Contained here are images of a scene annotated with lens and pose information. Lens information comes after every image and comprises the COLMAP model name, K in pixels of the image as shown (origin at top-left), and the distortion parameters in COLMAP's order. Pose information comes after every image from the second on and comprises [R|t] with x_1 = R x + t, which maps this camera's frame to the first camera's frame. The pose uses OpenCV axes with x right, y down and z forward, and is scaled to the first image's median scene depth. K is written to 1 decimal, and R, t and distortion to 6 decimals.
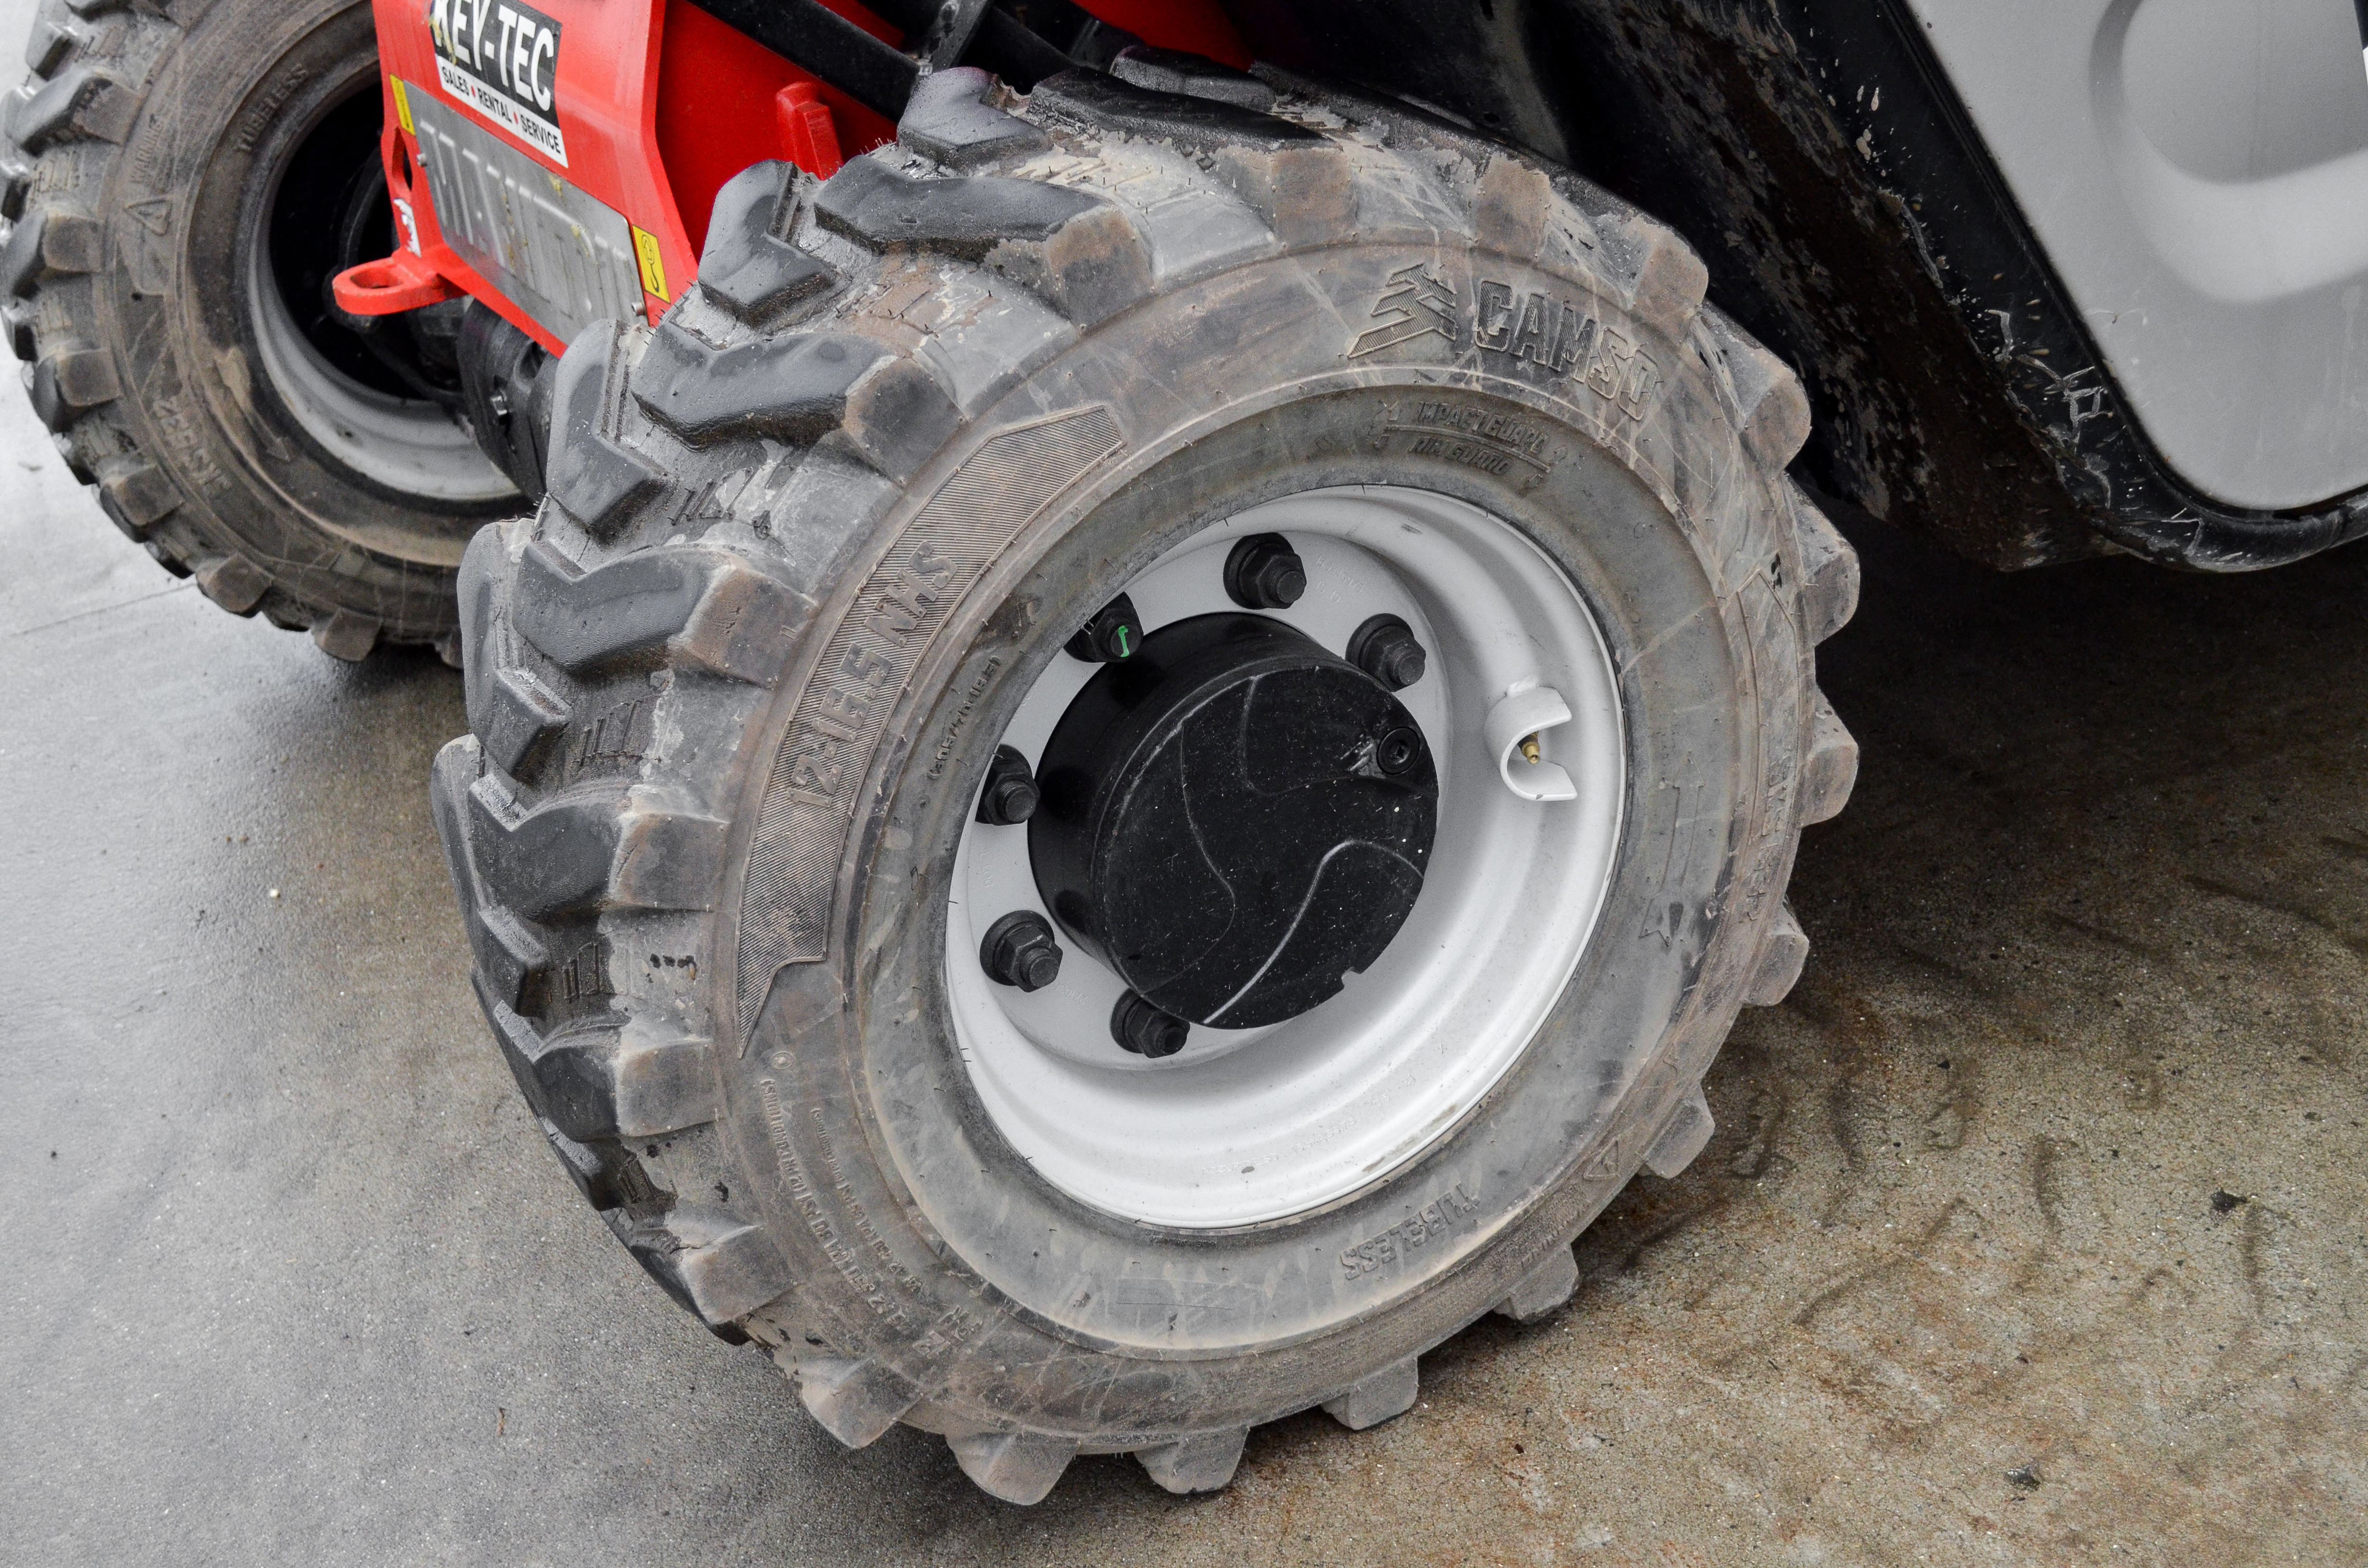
lens RADIAL K [[3048.9, 0, 1184.0], [0, 3048.9, 784.0], [0, 0, 1]] dist [-0.010453, -0.026309]
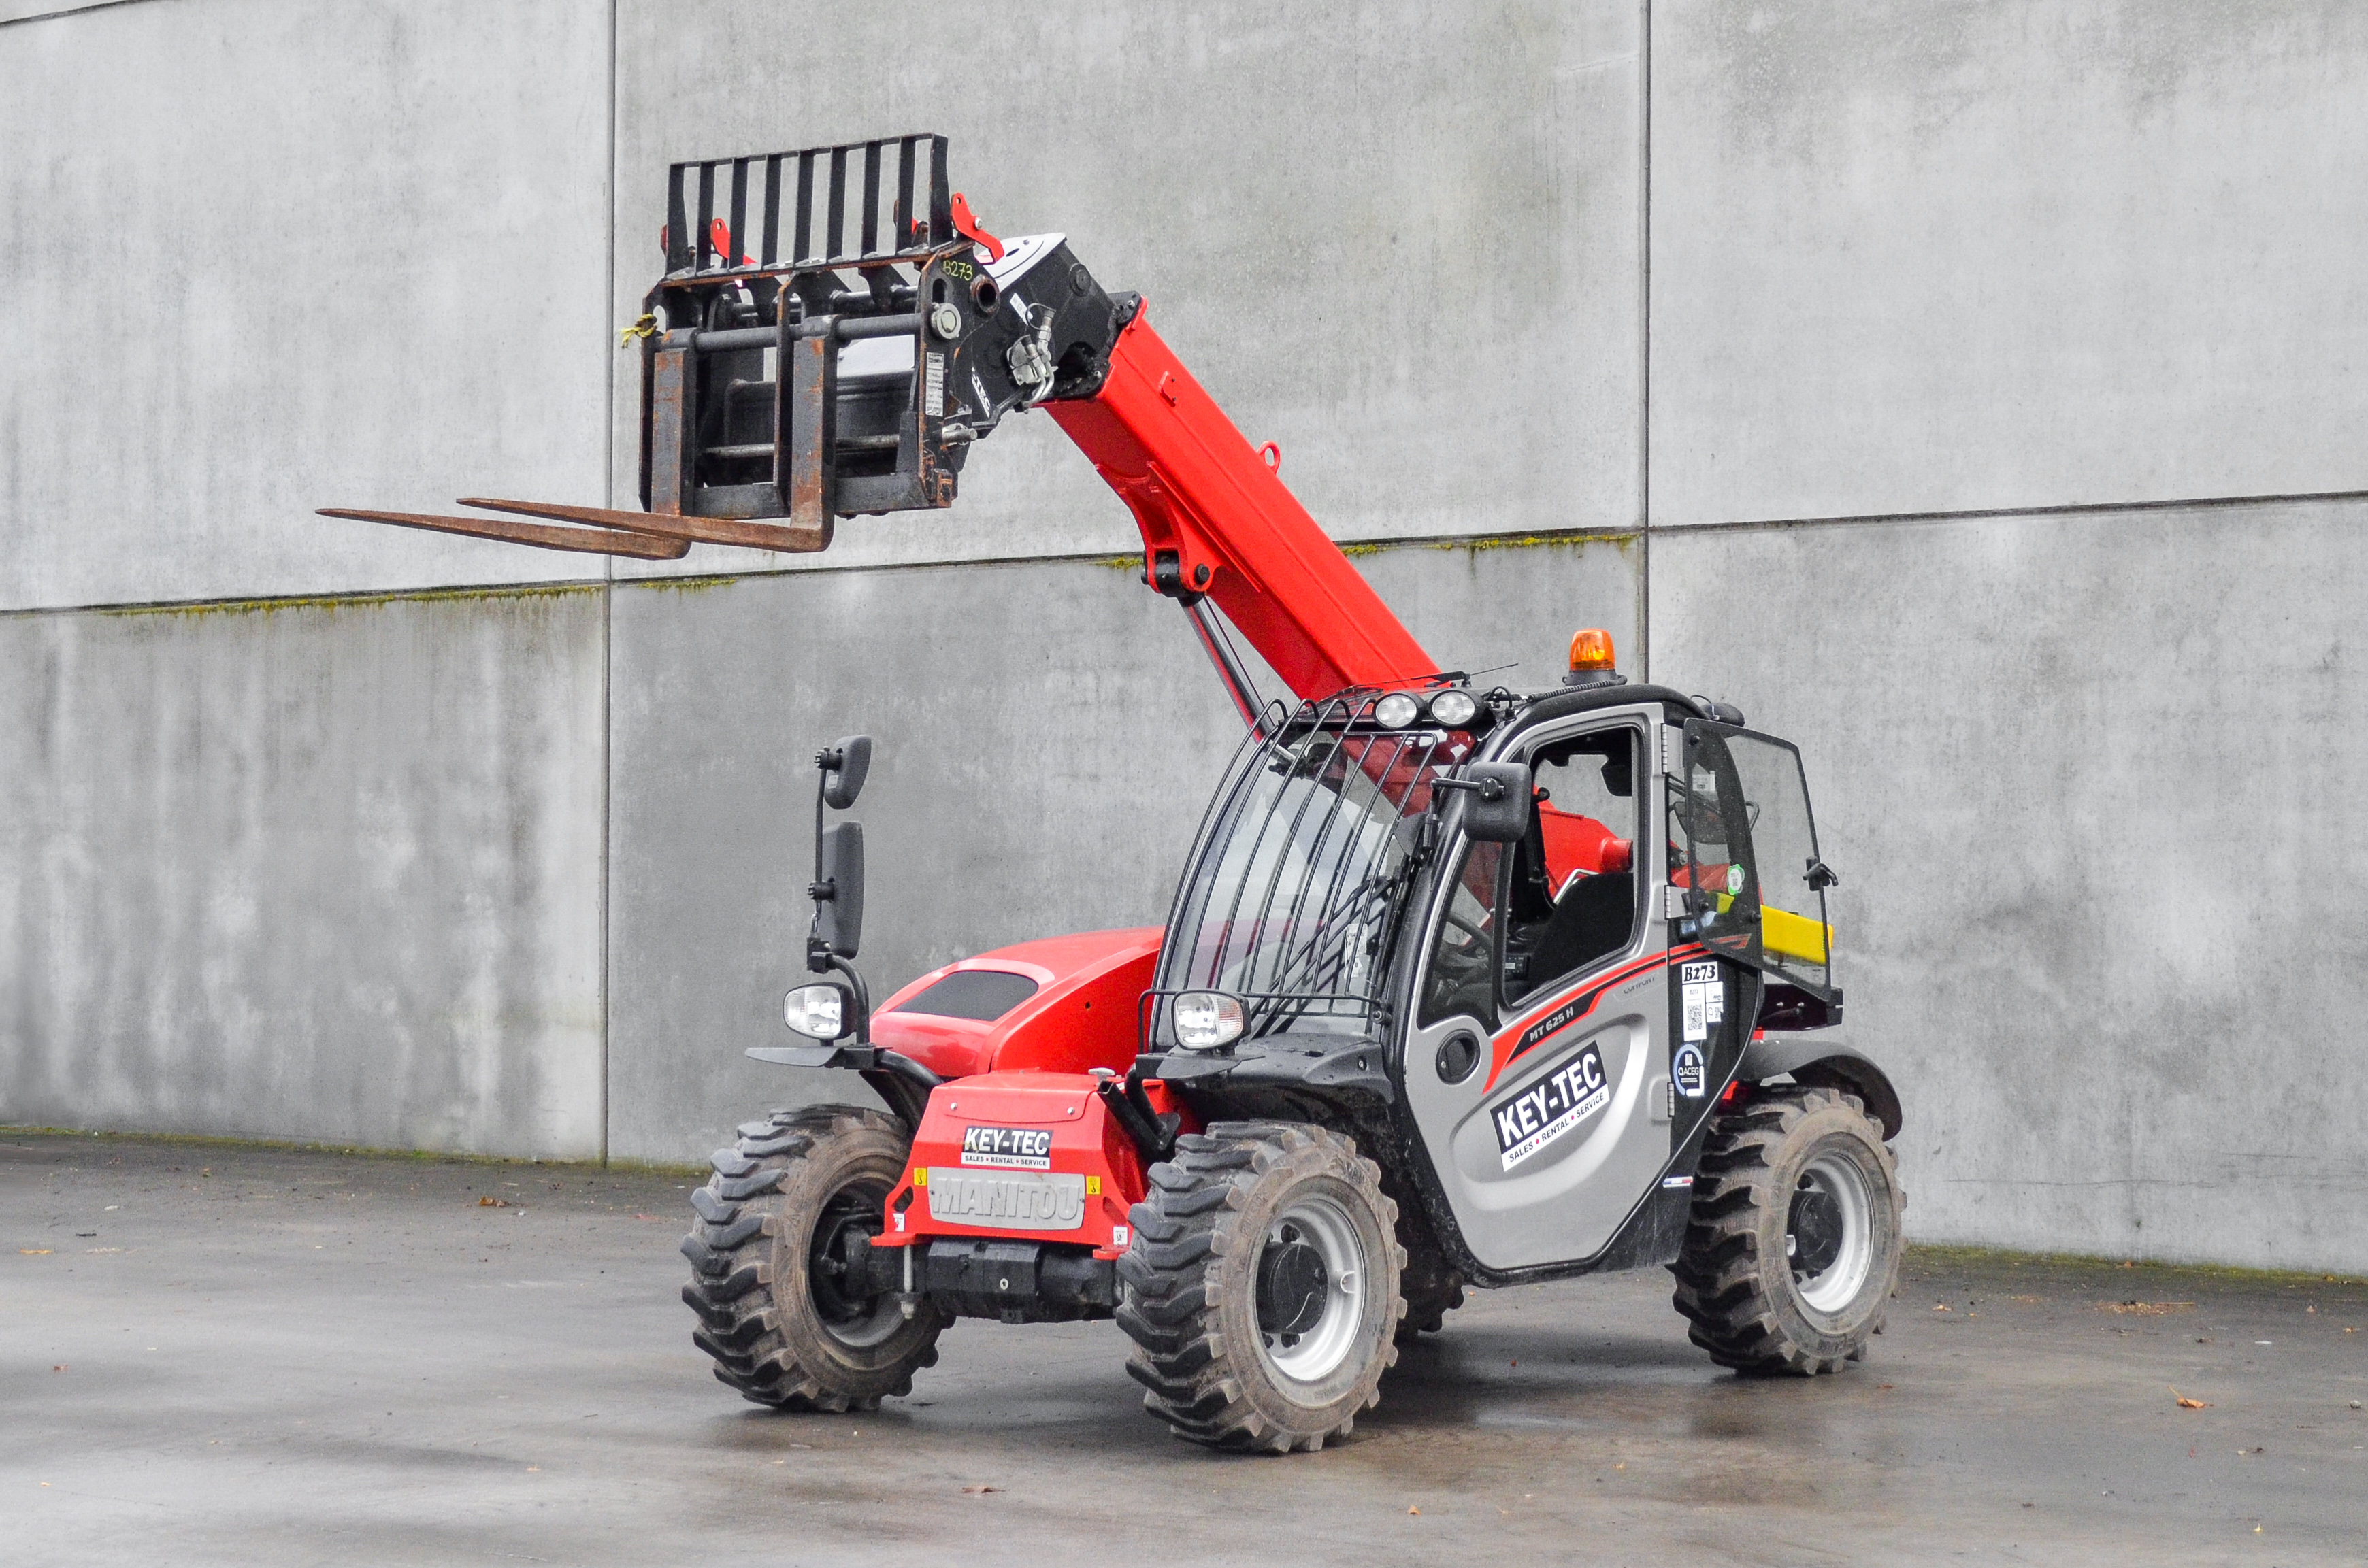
lens RADIAL K [[3549.8, 0, 1184.0], [0, 3549.8, 784.0], [0, 0, 1]] dist [0.004713, -0.006964]
pose [[0.934602, 0.106372, 0.339418, -1.811768], [0.076118, 0.872320, -0.482974, 1.708858], [-0.347456, 0.477224, 0.807175, -3.167441]]
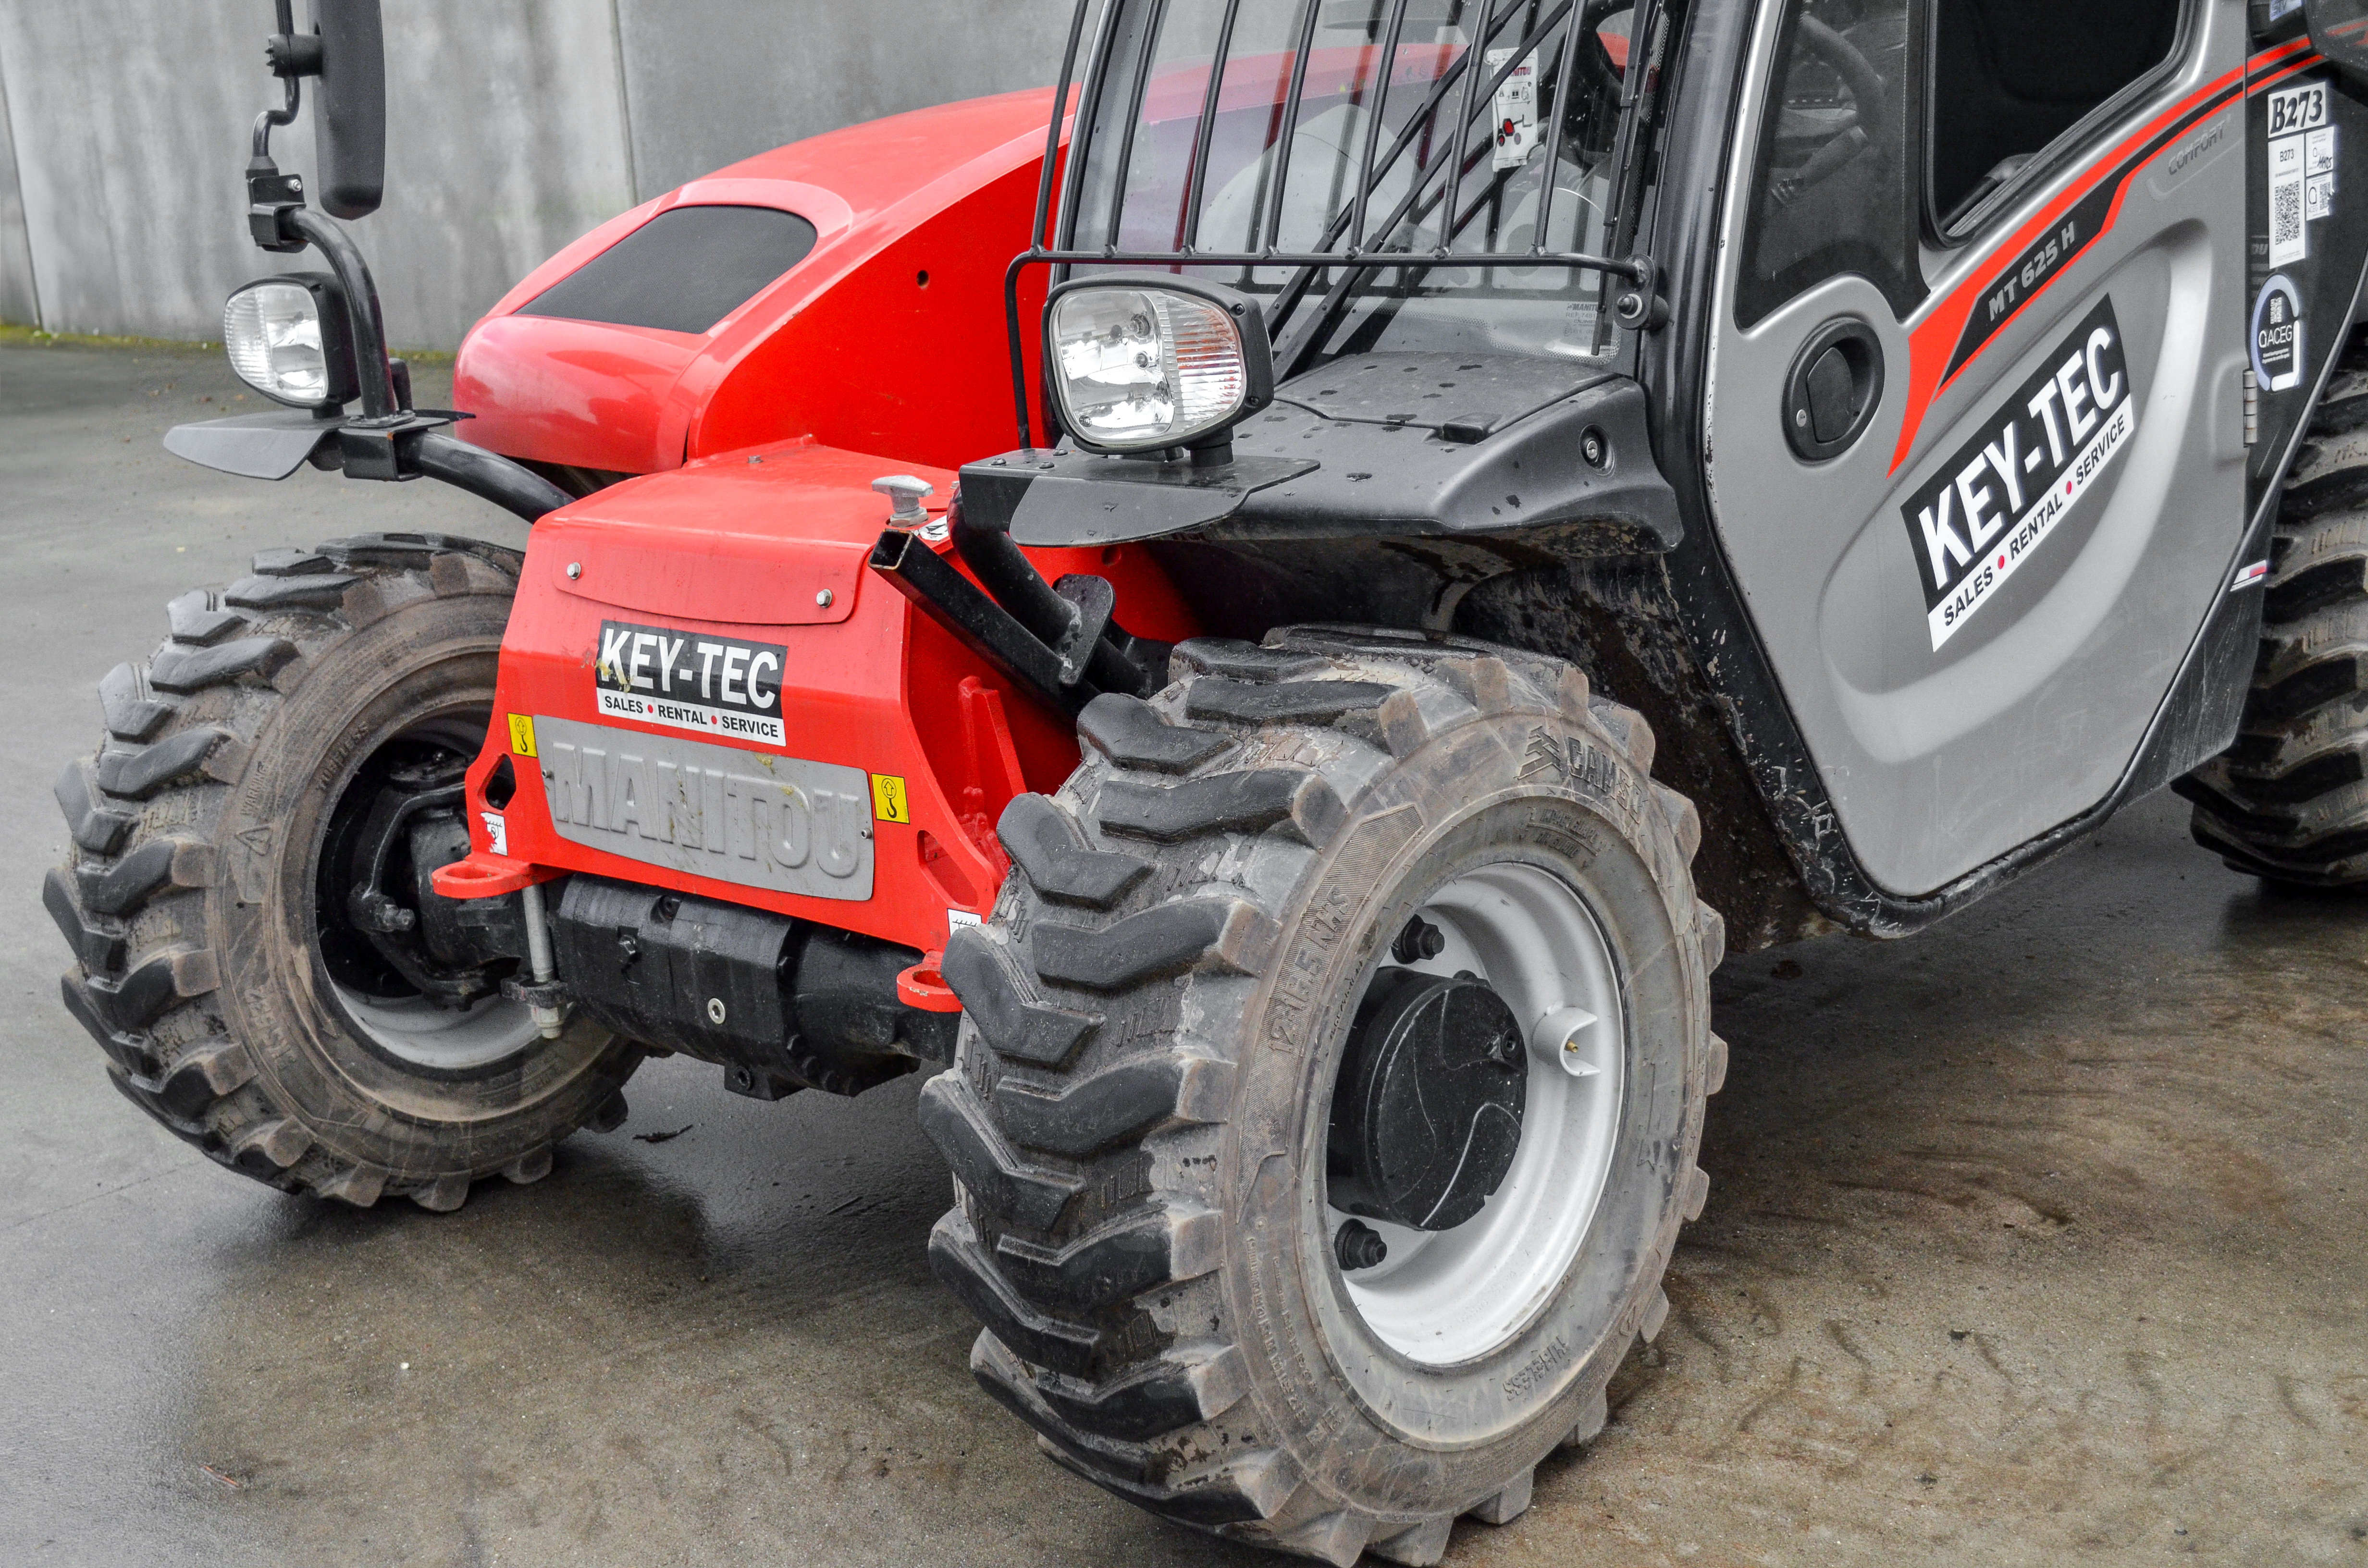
lens RADIAL K [[3048.9, 0, 1184.0], [0, 3048.9, 784.0], [0, 0, 1]] dist [-0.010453, -0.026309]
pose [[0.948117, -0.043325, 0.314956, -0.564412], [0.122207, 0.964222, -0.235245, 0.204451], [-0.293496, 0.261530, 0.919490, -0.424635]]
